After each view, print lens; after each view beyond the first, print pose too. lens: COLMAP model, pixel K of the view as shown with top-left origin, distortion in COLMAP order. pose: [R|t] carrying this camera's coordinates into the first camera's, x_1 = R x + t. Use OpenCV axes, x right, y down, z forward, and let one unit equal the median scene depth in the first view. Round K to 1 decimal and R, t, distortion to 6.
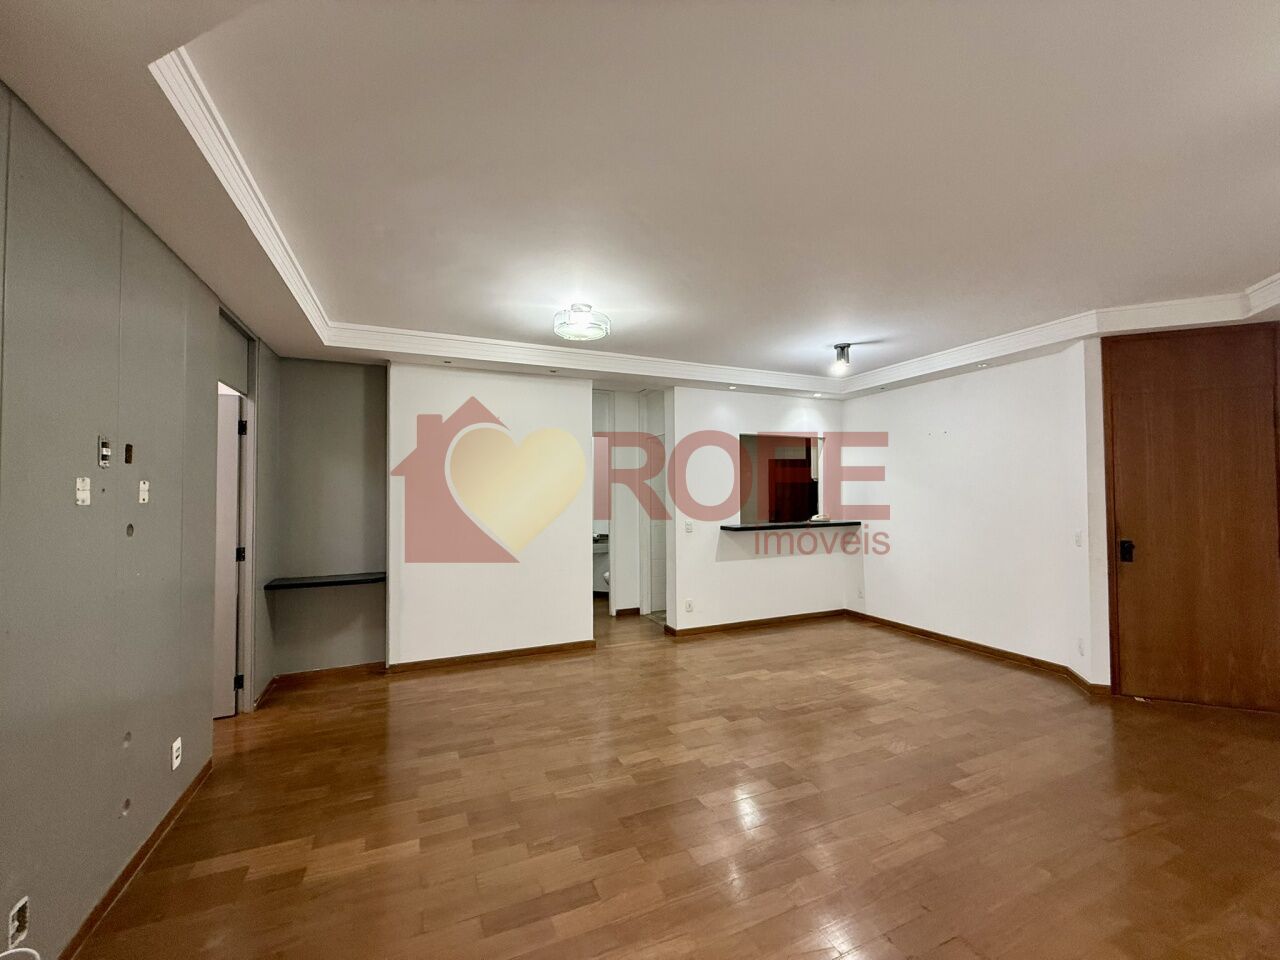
lens RADIAL K [[515.7, 0, 647.7], [0, 515.7, 482.5], [0, 0, 1]] dist [-0.001933, -0.000328]
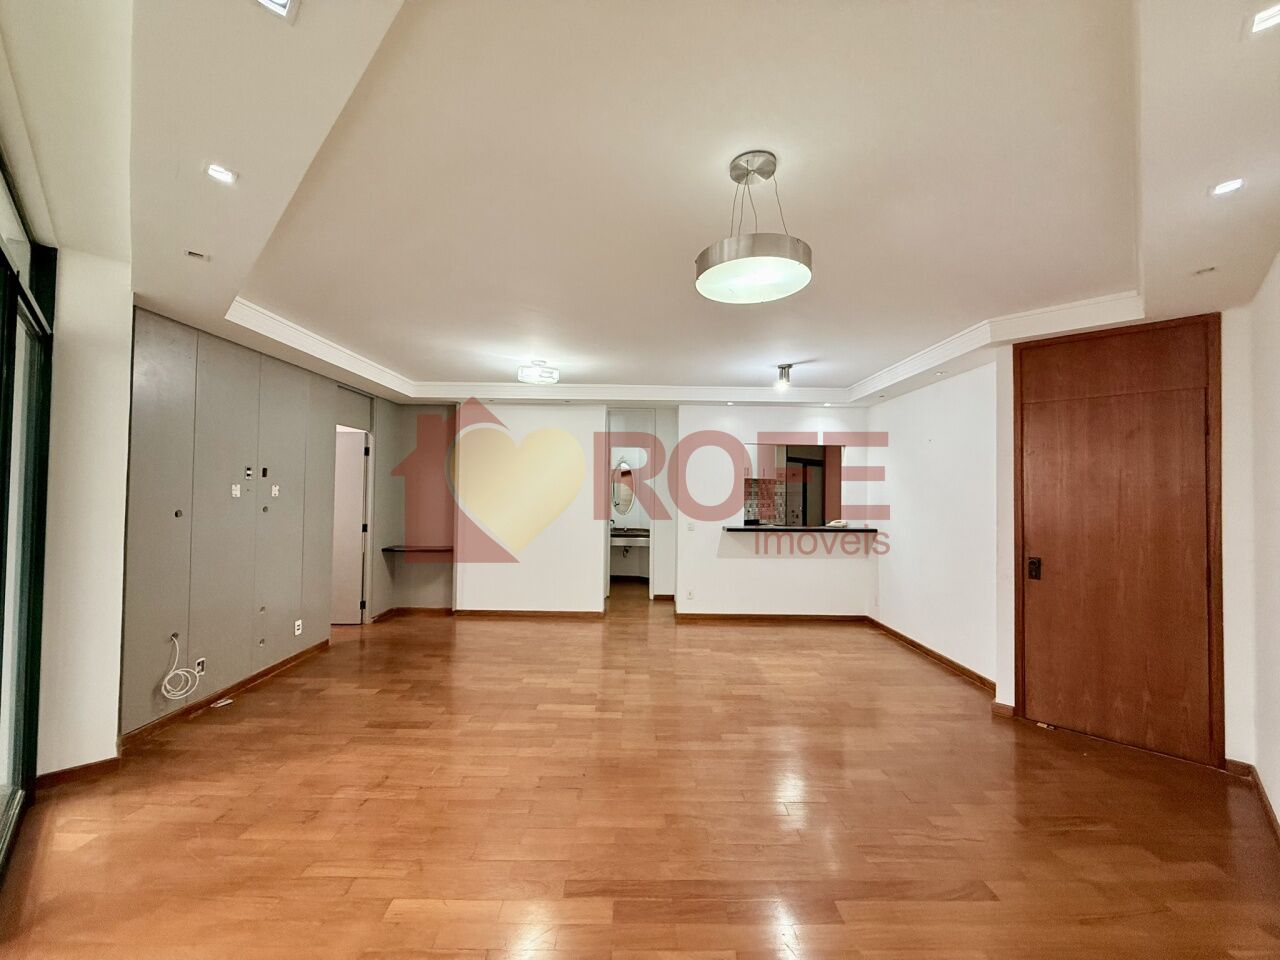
lens RADIAL K [[515.7, 0, 636.4], [0, 515.7, 482.7], [0, 0, 1]] dist [-0.001933, -0.000328]
pose [[0.917523, 0.010721, -0.397537, 0.556120], [-0.010553, 0.999941, 0.002612, -0.016885], [0.397542, 0.001799, 0.917582, -0.145253]]
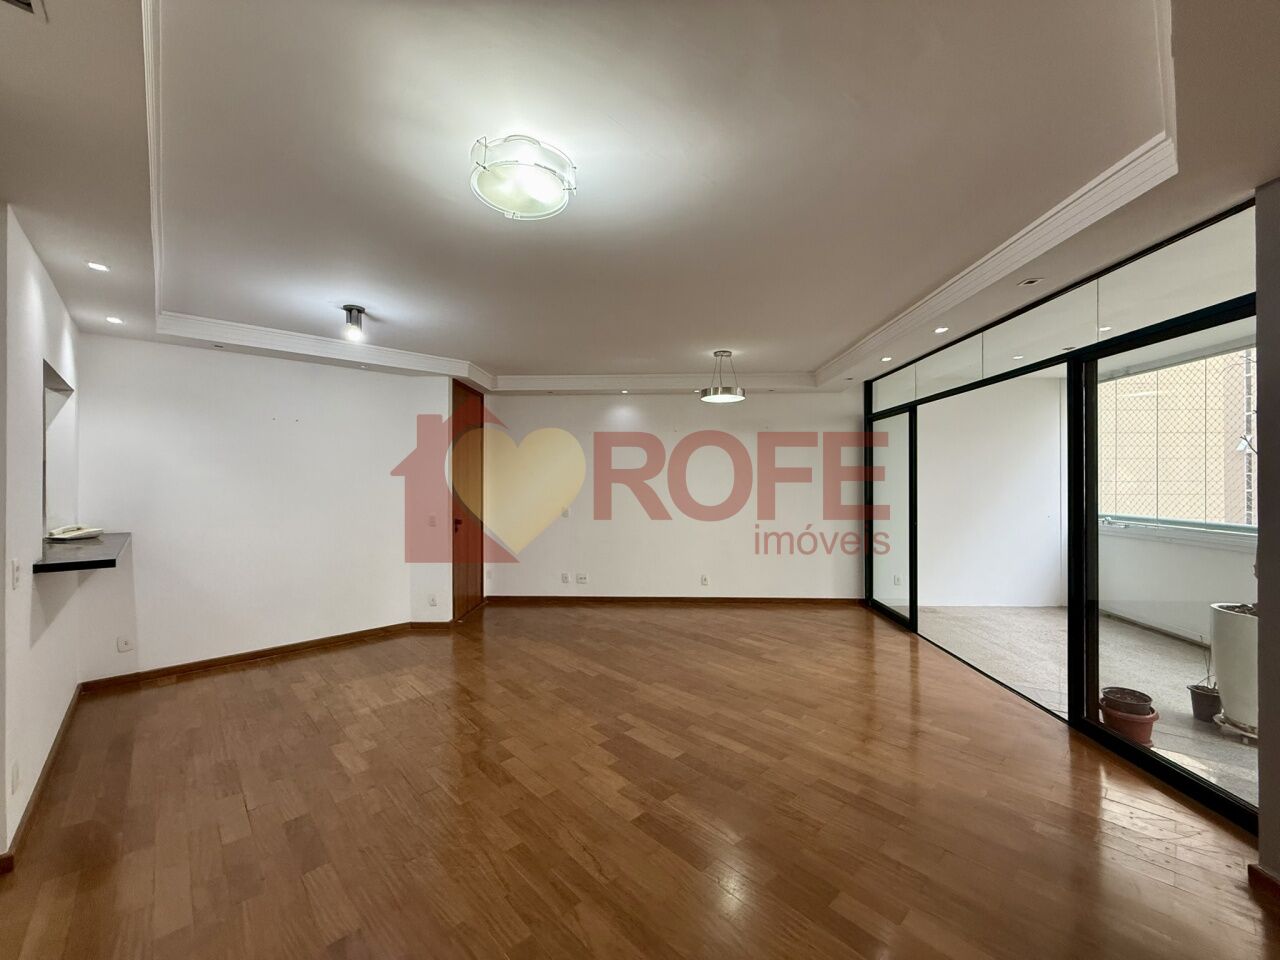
lens RADIAL K [[515.7, 0, 633.9], [0, 515.7, 480.1], [0, 0, 1]] dist [-0.001933, -0.000328]
pose [[-0.334050, 0.005323, 0.942540, -0.579282], [-0.020885, 0.999697, -0.013048, 0.008291], [-0.942324, -0.024043, -0.333837, 0.896104]]
